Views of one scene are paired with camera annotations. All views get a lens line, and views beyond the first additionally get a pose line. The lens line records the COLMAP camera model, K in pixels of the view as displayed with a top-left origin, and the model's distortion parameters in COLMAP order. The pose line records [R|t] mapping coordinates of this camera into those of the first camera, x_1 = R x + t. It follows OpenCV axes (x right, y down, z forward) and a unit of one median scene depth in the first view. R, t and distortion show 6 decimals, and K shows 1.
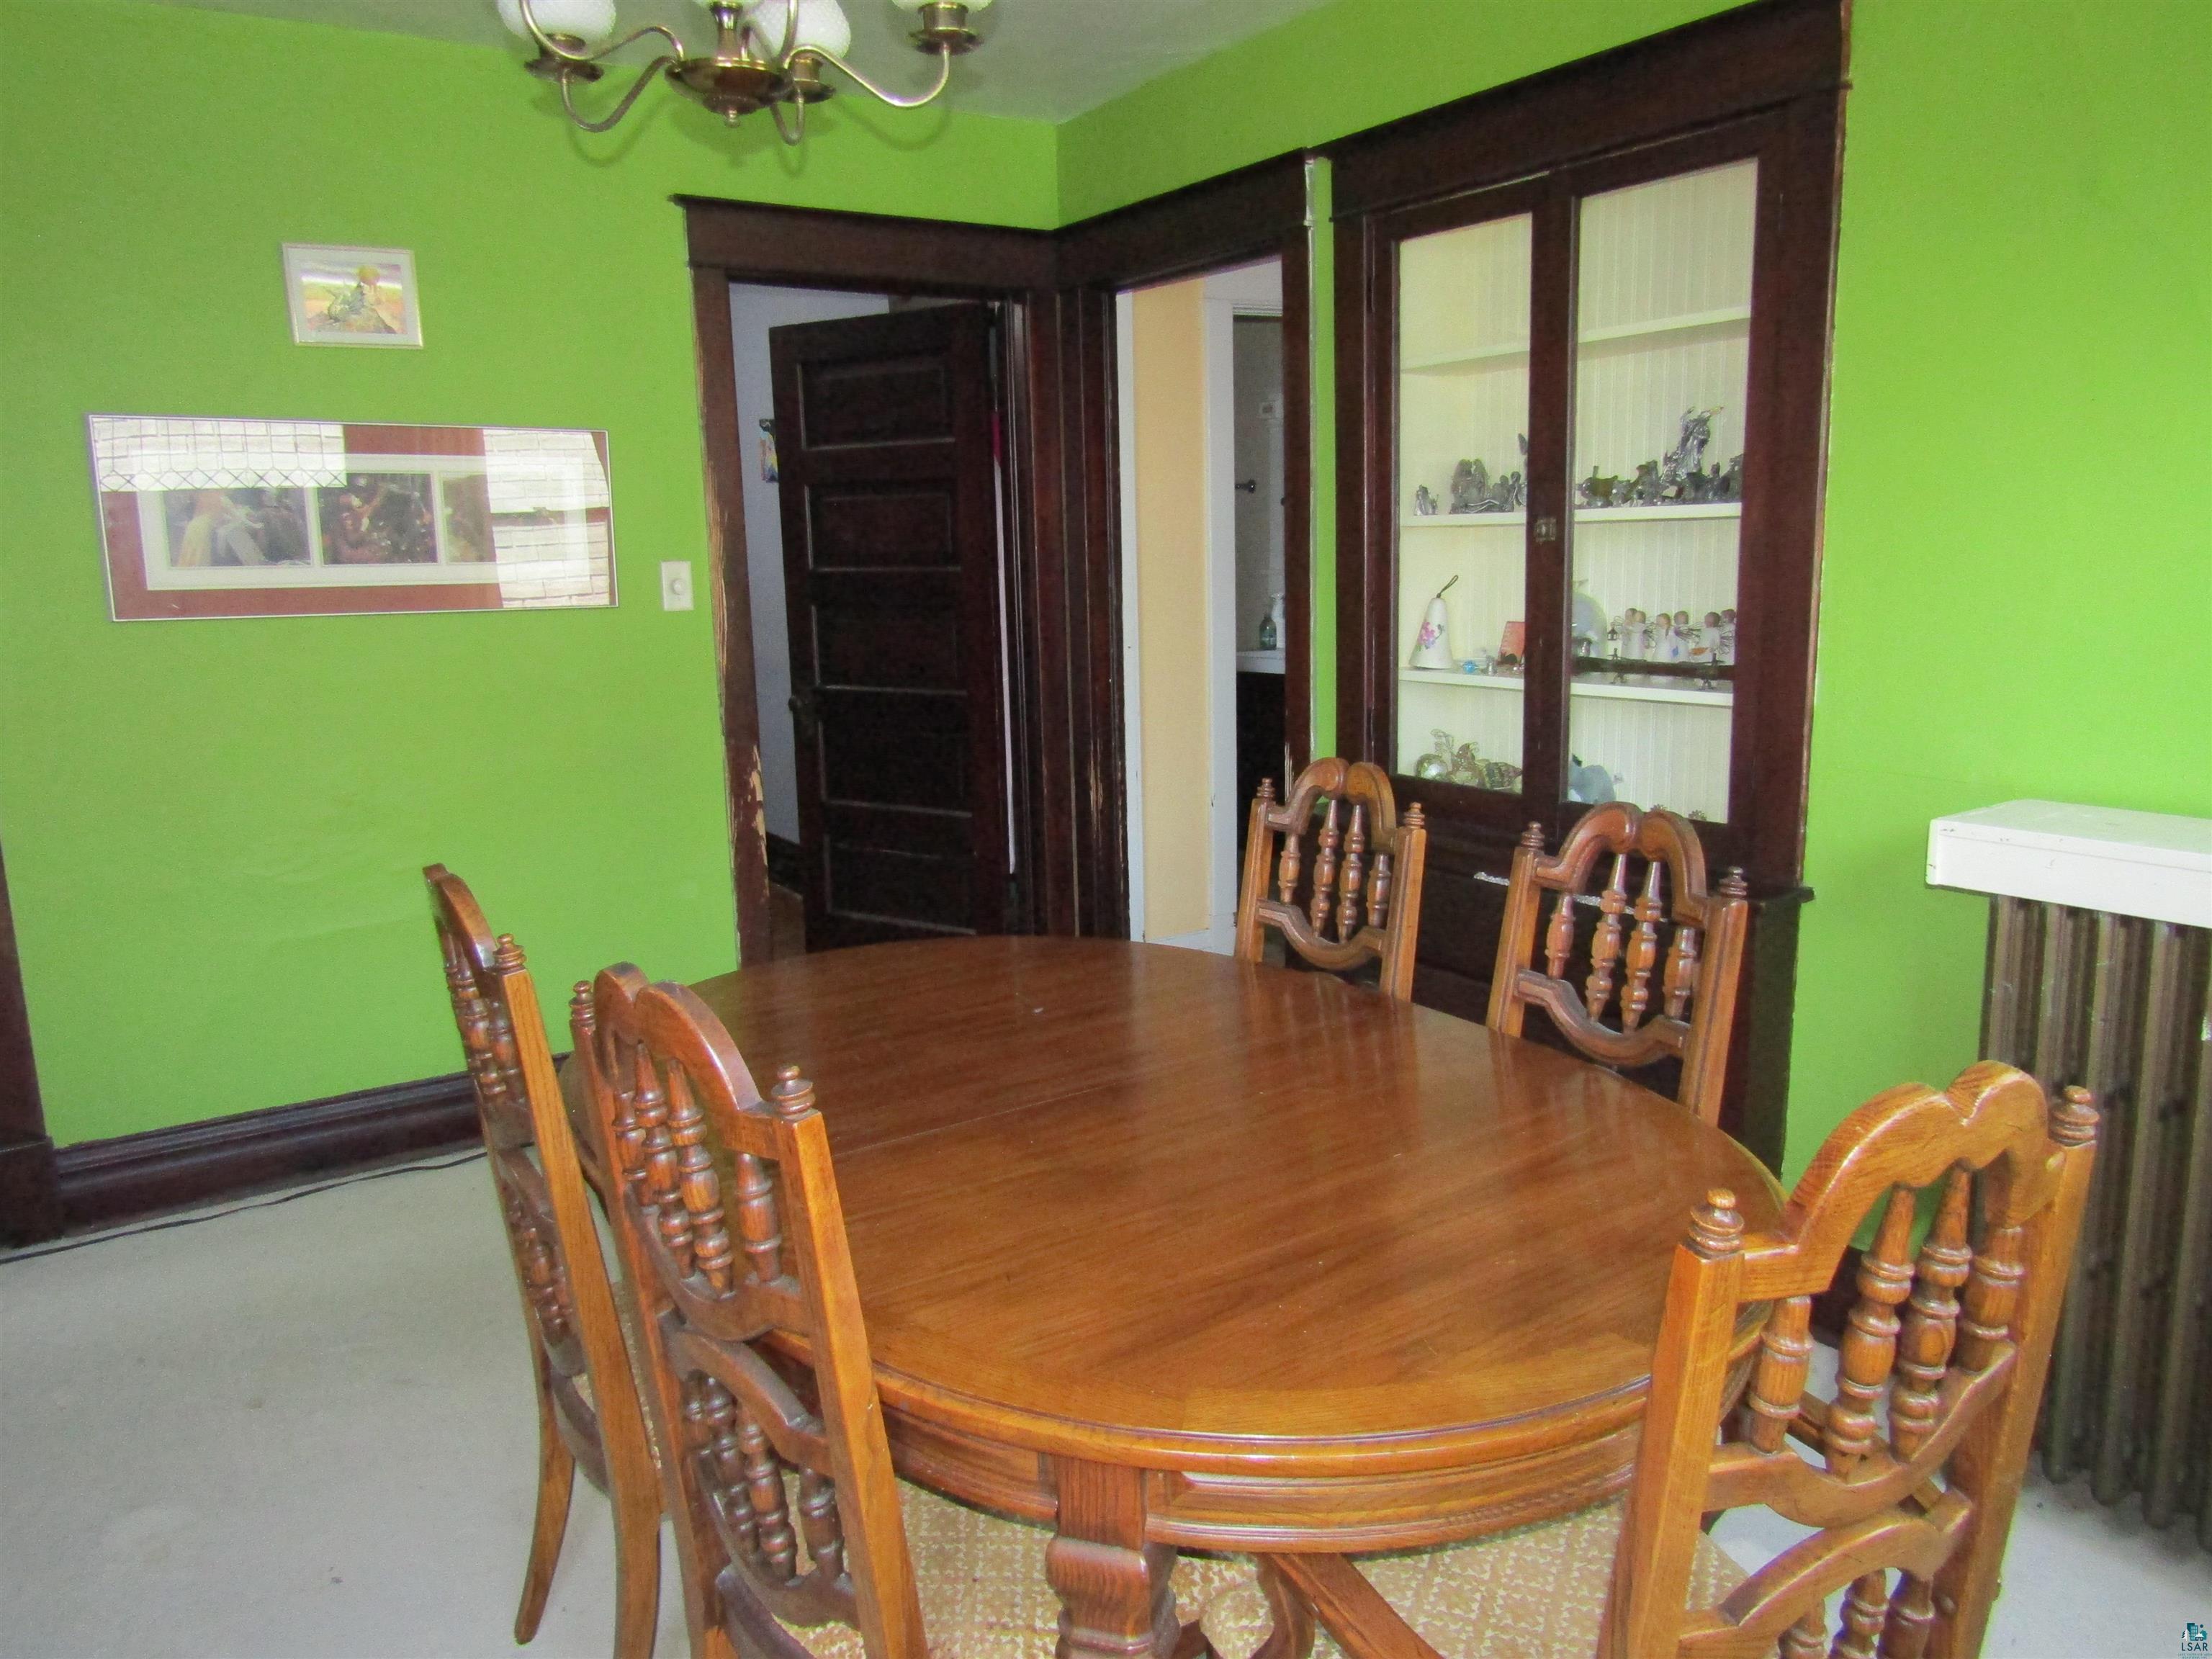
lens RADIAL K [[1607.9, 0, 1092.3], [0, 1607.9, 831.5], [0, 0, 1]] dist [0.003205, 0.003891]
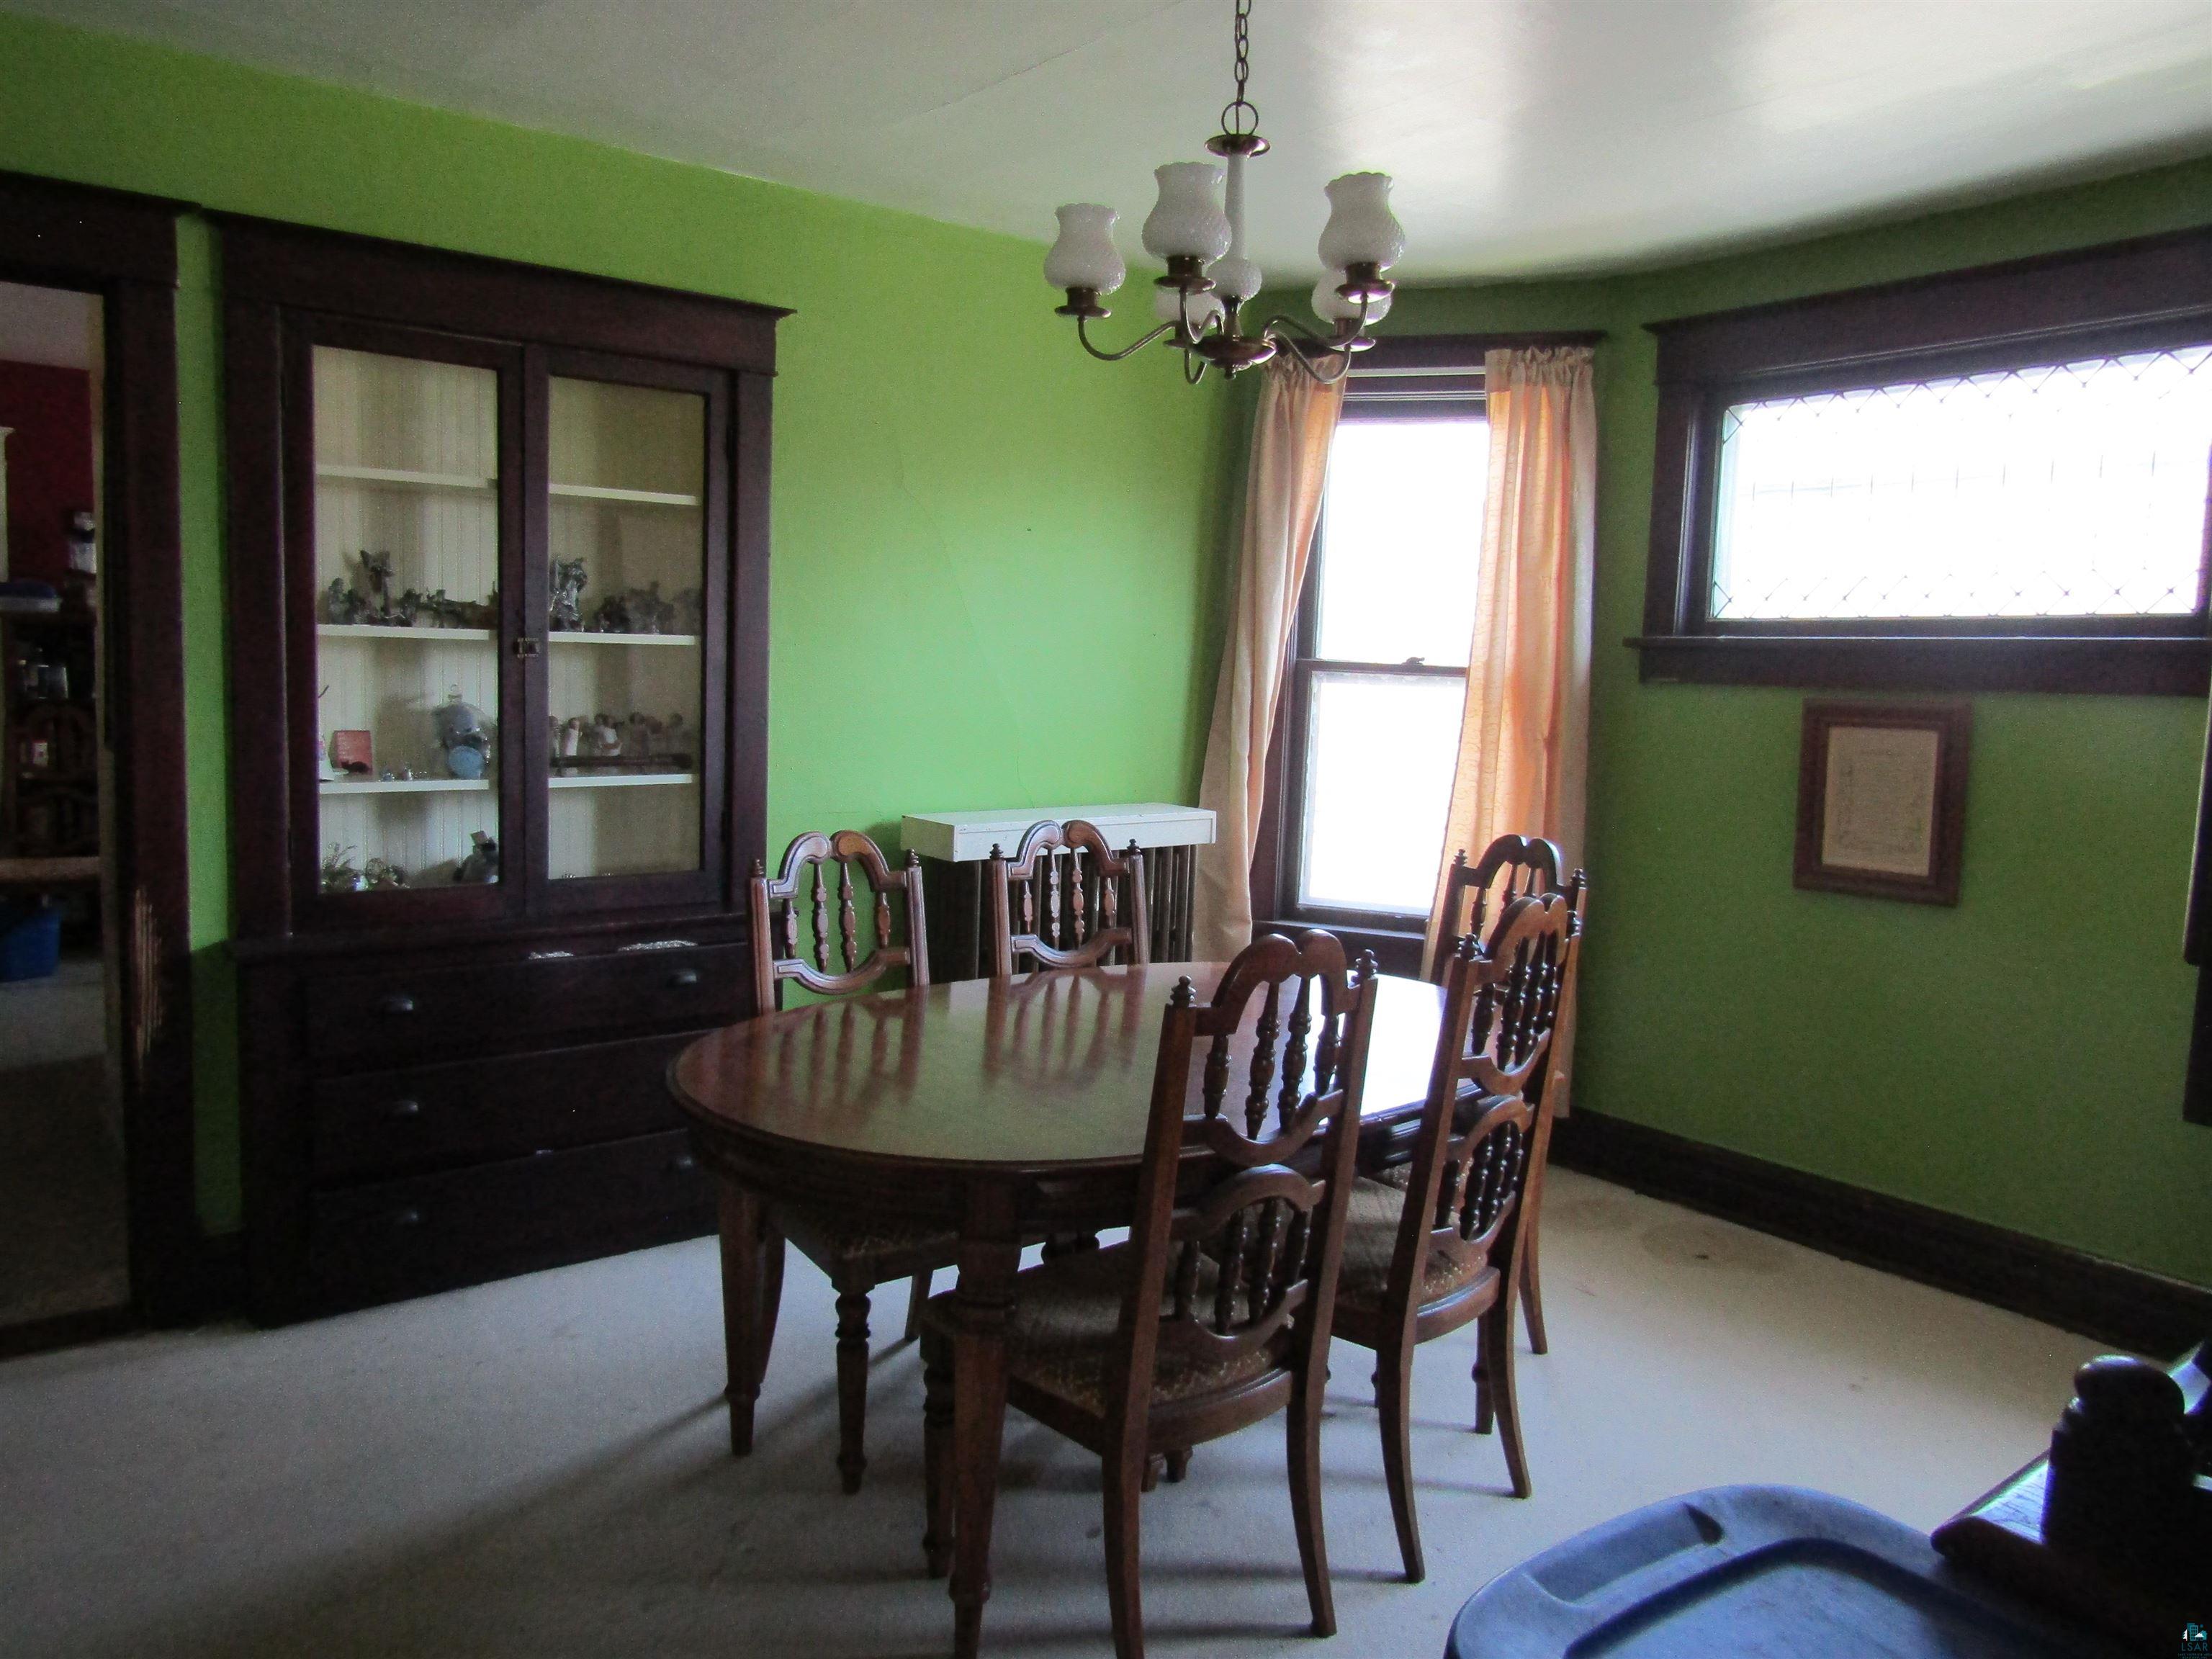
lens RADIAL K [[1607.9, 0, 1092.3], [0, 1607.9, 831.5], [0, 0, 1]] dist [0.003205, 0.003891]
pose [[-0.084068, -0.088155, 0.992553, -0.906340], [0.150685, 0.983500, 0.100114, -0.112252], [-0.985001, 0.157979, -0.069397, 0.699552]]
